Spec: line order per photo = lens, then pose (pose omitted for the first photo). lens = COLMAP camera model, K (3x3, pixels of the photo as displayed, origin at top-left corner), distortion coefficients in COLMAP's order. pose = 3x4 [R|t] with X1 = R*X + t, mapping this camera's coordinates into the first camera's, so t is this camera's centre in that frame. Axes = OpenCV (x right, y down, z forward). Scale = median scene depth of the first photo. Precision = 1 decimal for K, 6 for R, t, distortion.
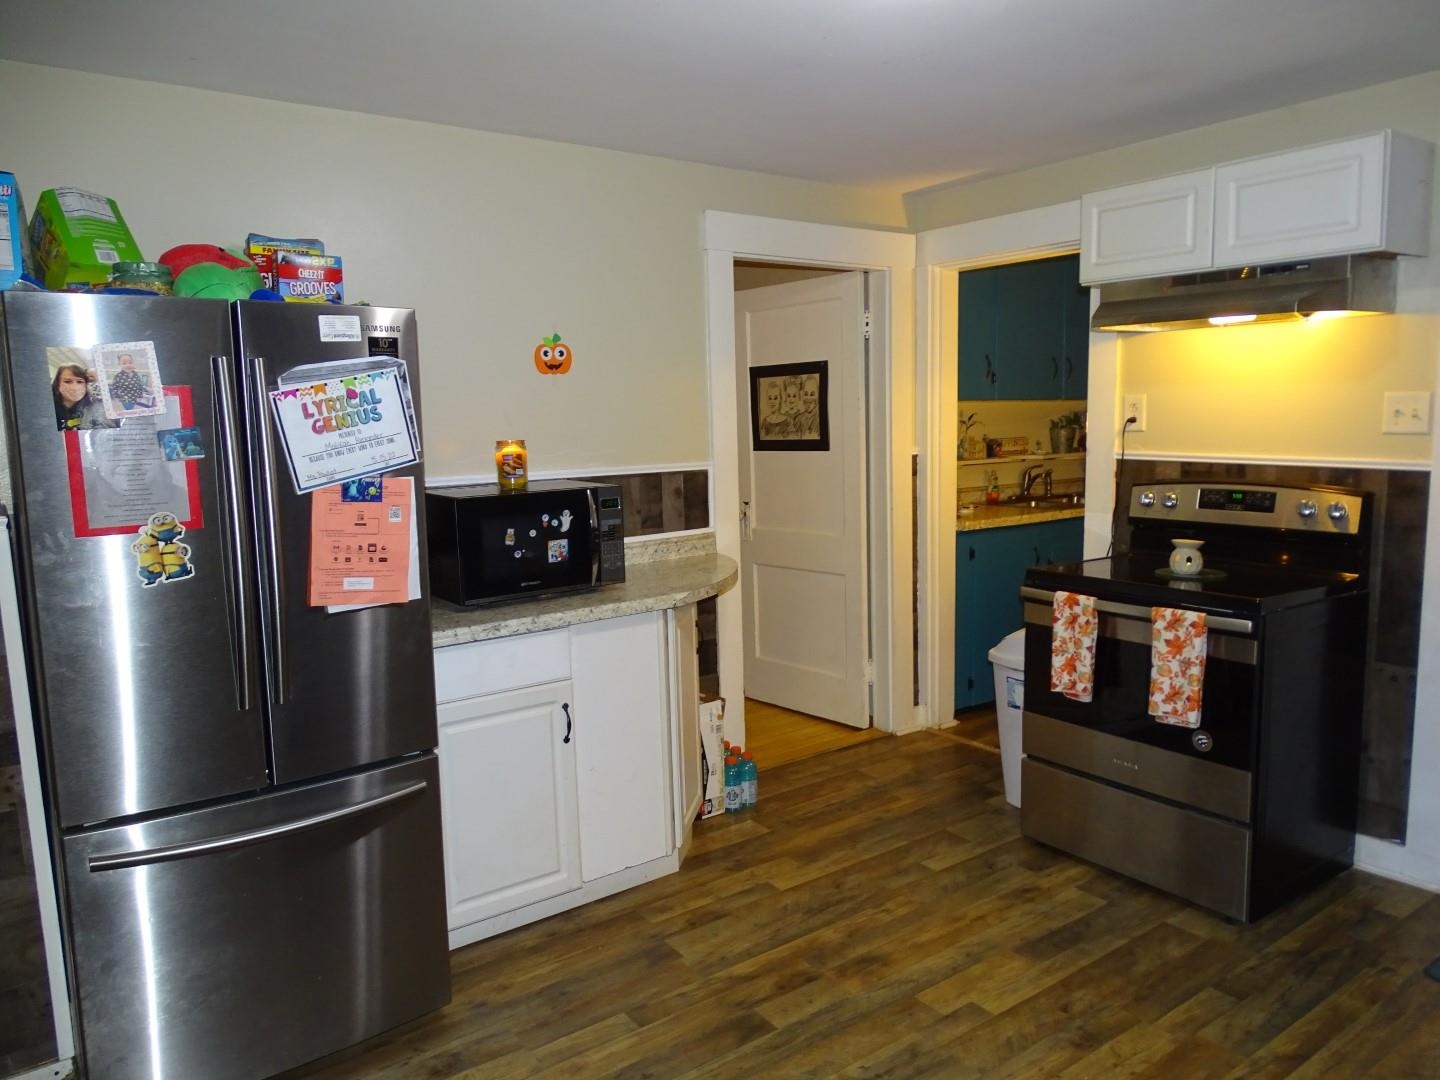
lens RADIAL K [[1019.2, 0, 751.1], [0, 1019.2, 528.3], [0, 0, 1]] dist [-0.018263, 0.010544]
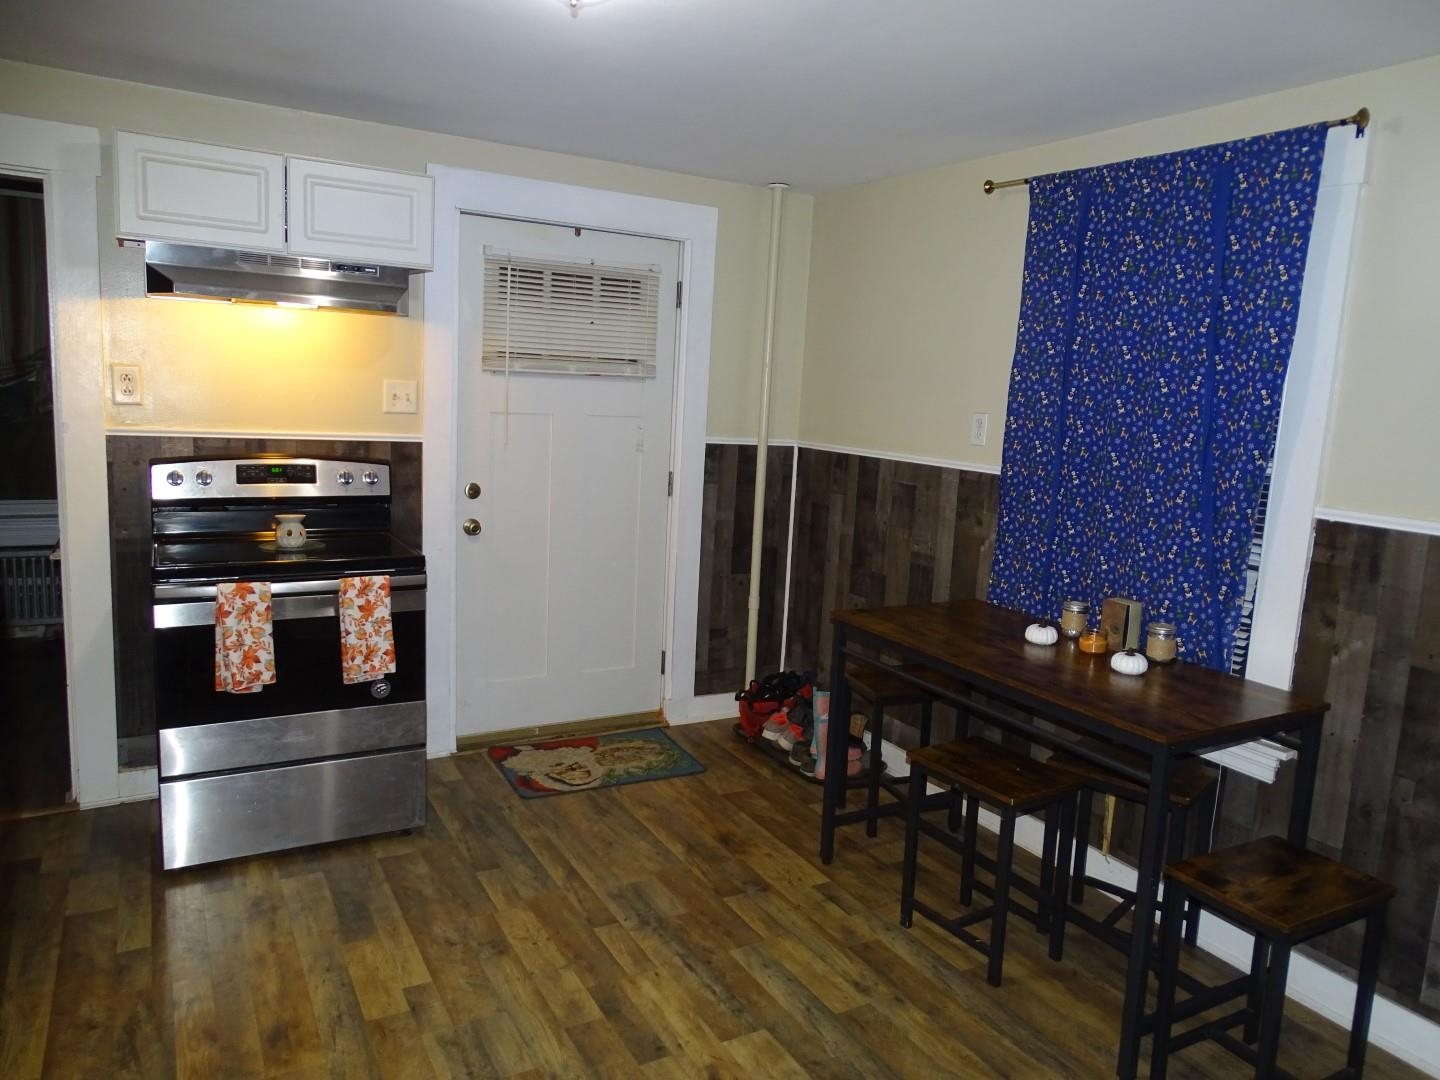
lens RADIAL K [[1019.2, 0, 718.4], [0, 1019.2, 537.7], [0, 0, 1]] dist [-0.018263, 0.010544]
pose [[0.114479, -0.117717, 0.986427, -0.602328], [0.065905, 0.991667, 0.110694, -0.056374], [-0.991237, 0.052339, 0.121283, 0.485666]]
